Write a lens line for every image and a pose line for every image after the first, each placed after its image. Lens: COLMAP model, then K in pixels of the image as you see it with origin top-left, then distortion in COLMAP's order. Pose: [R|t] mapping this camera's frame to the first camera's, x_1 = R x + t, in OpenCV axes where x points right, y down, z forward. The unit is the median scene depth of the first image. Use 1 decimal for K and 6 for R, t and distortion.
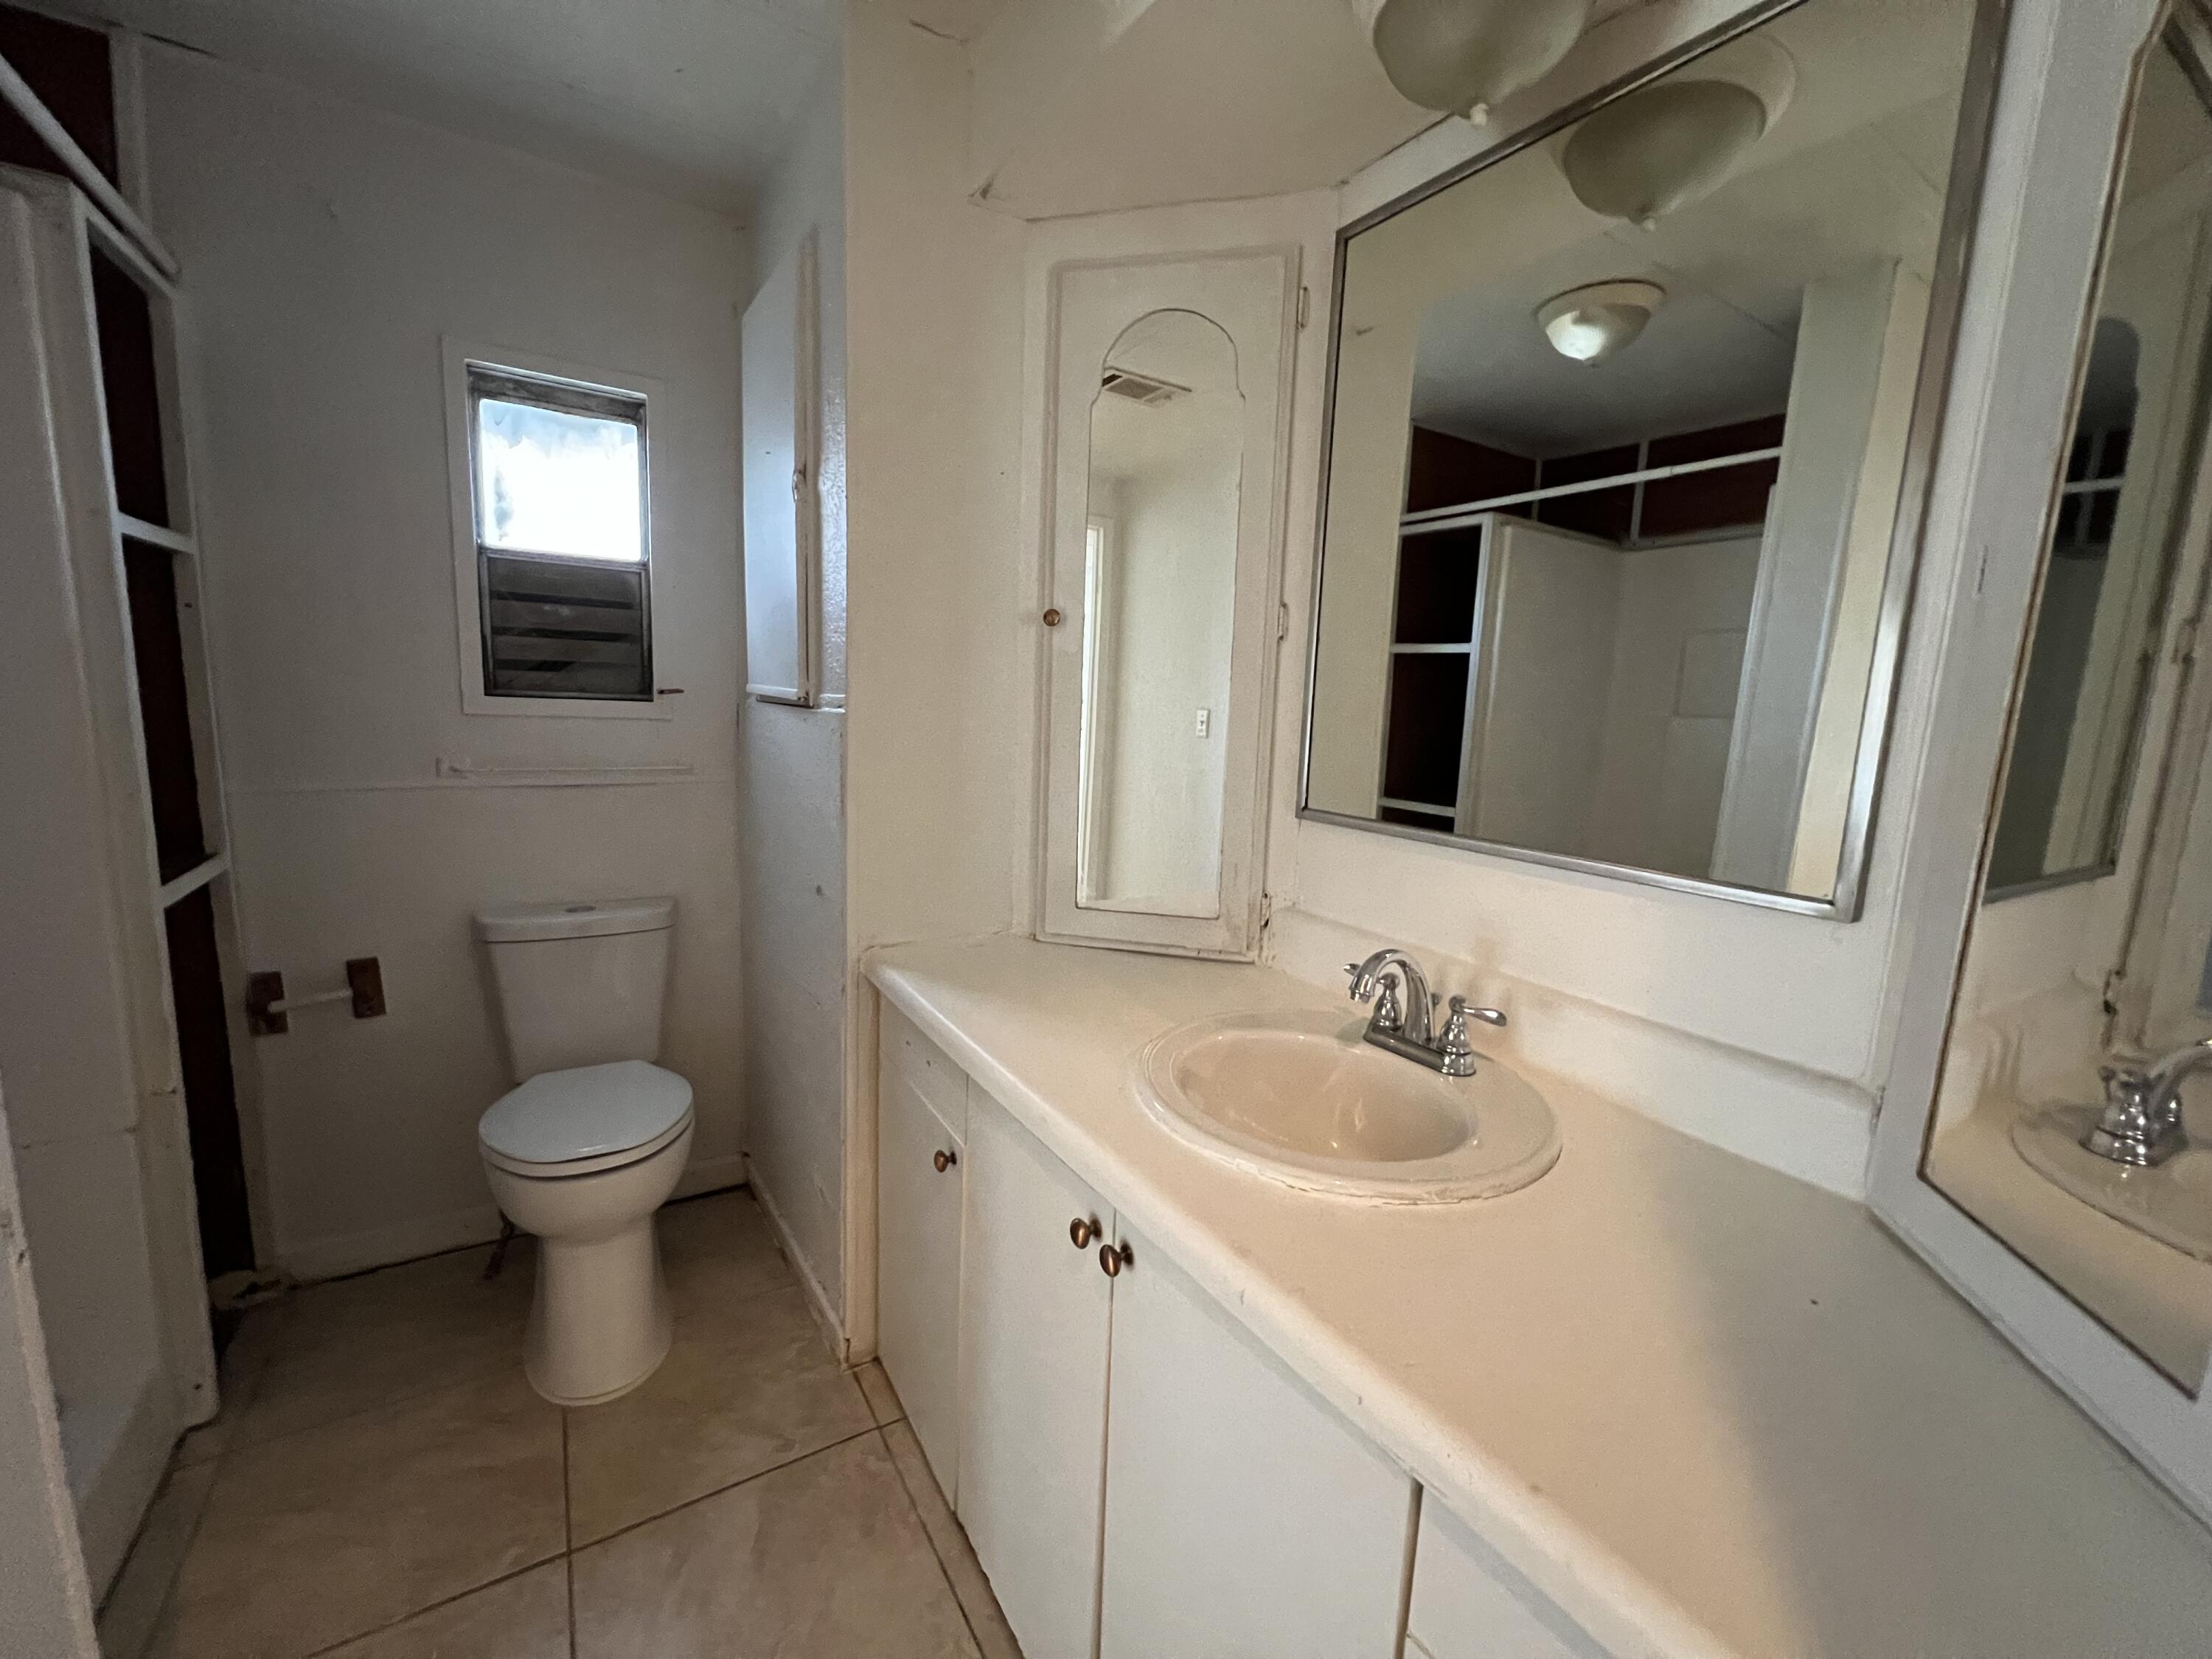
lens RADIAL K [[887.9, 0, 1103.3], [0, 887.9, 826.3], [0, 0, 1]] dist [-0.002283, 0.000274]
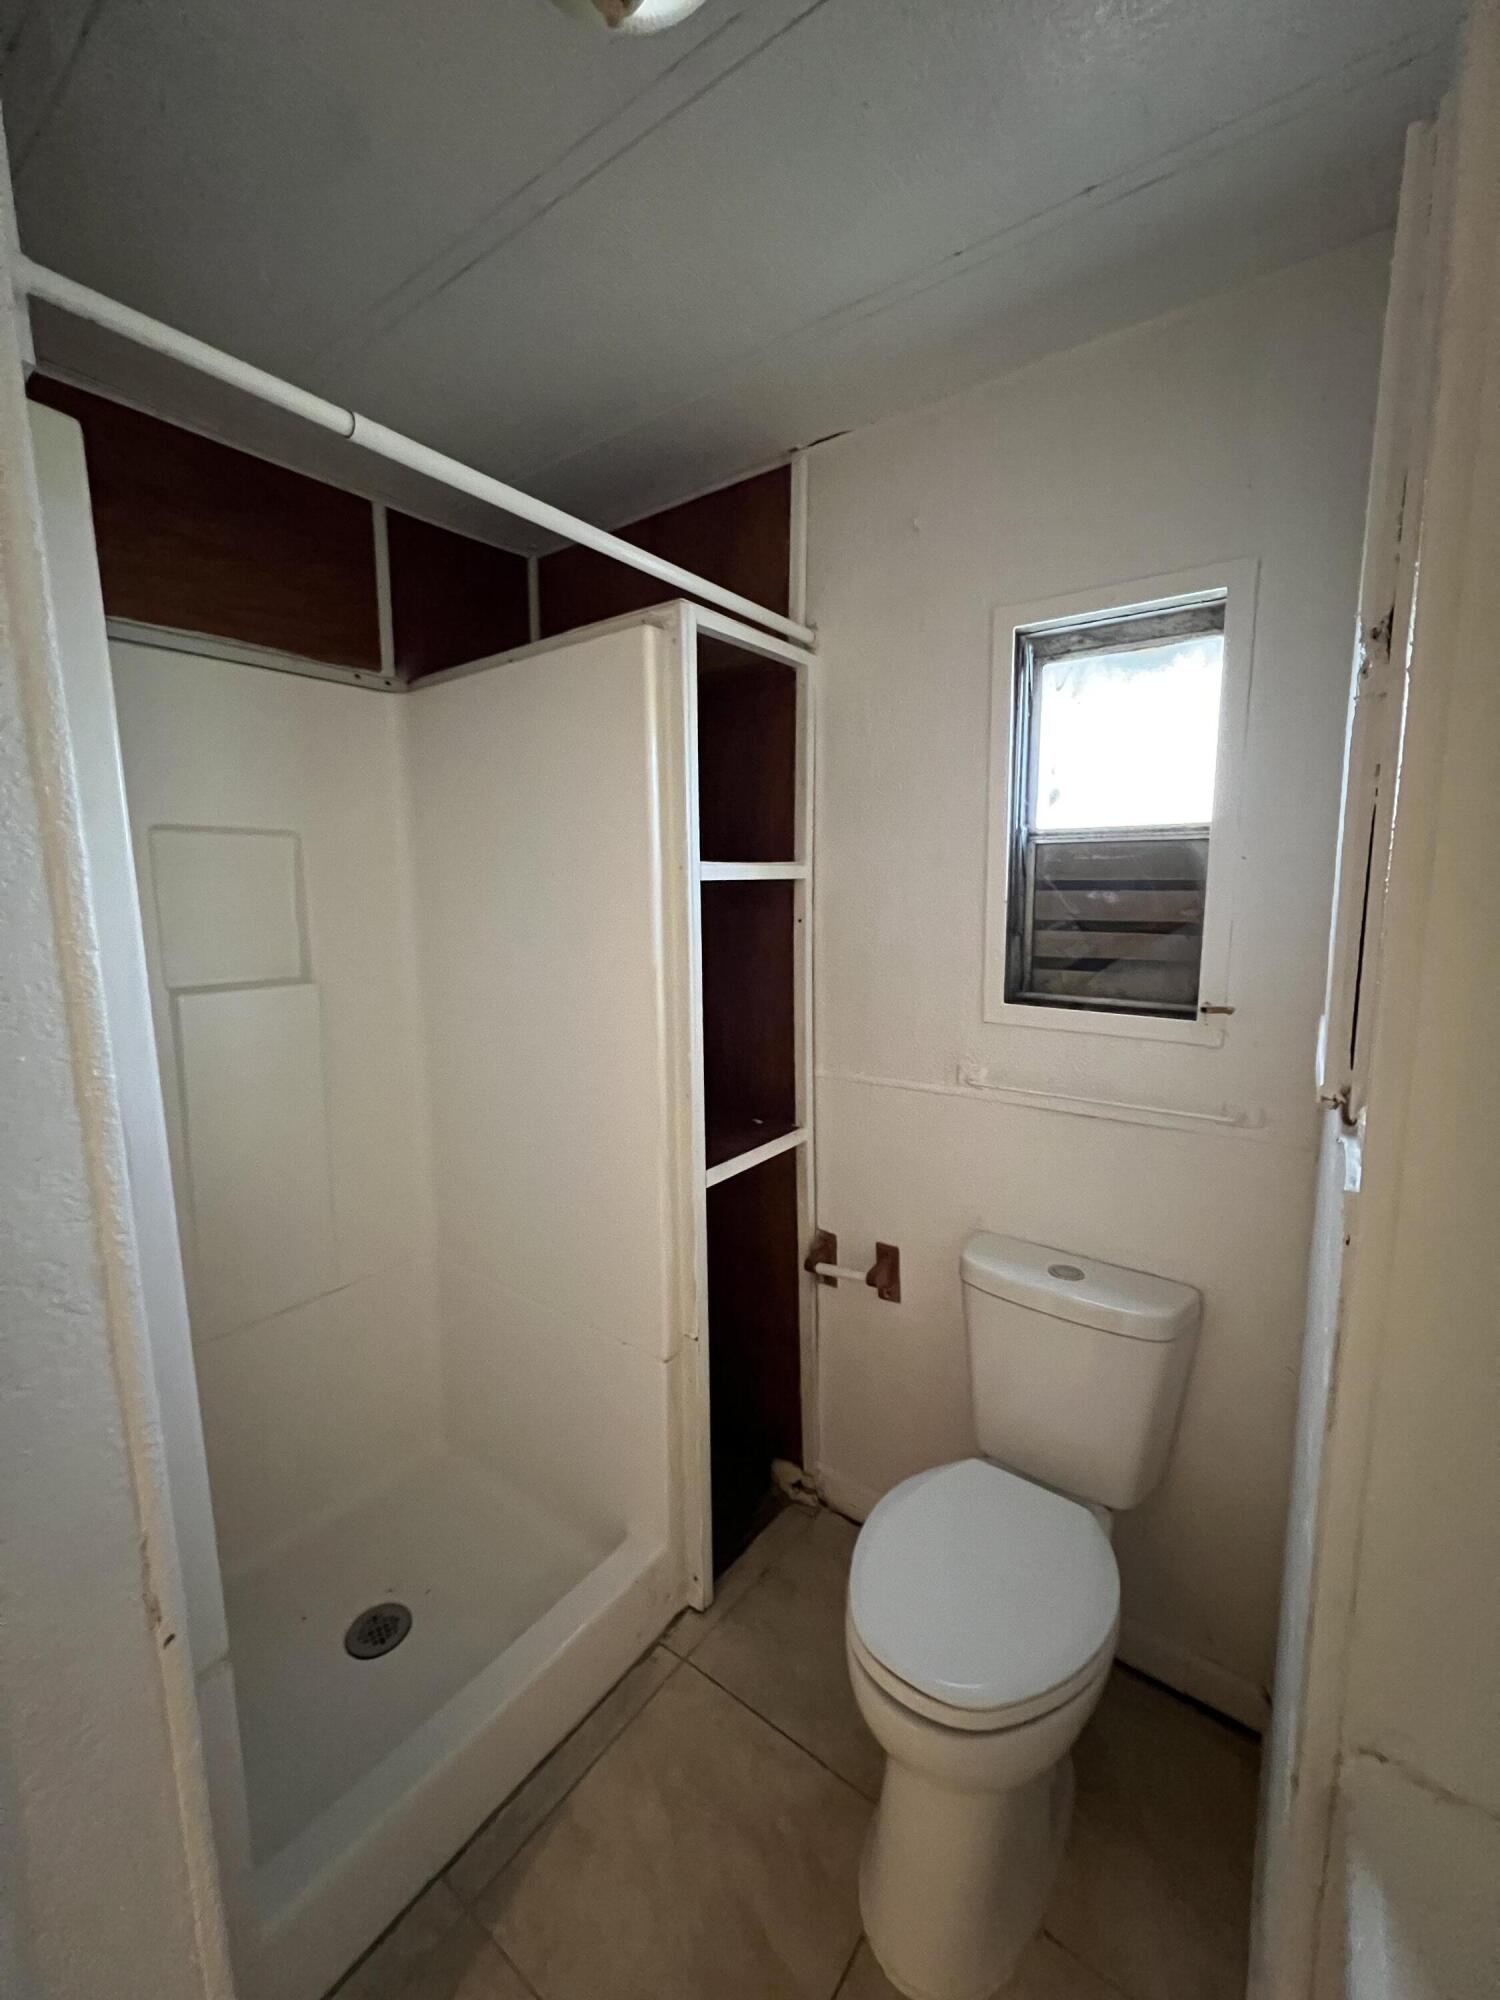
lens RADIAL K [[799.4, 0, 749.1], [0, 799.4, 995.5], [0, 0, 1]] dist [-0.000463, -0.000076]
pose [[0.357390, 0.084590, -0.930117, -0.044850], [-0.112856, 0.992504, 0.046900, -0.162150], [0.927112, 0.088208, 0.364257, 0.469268]]
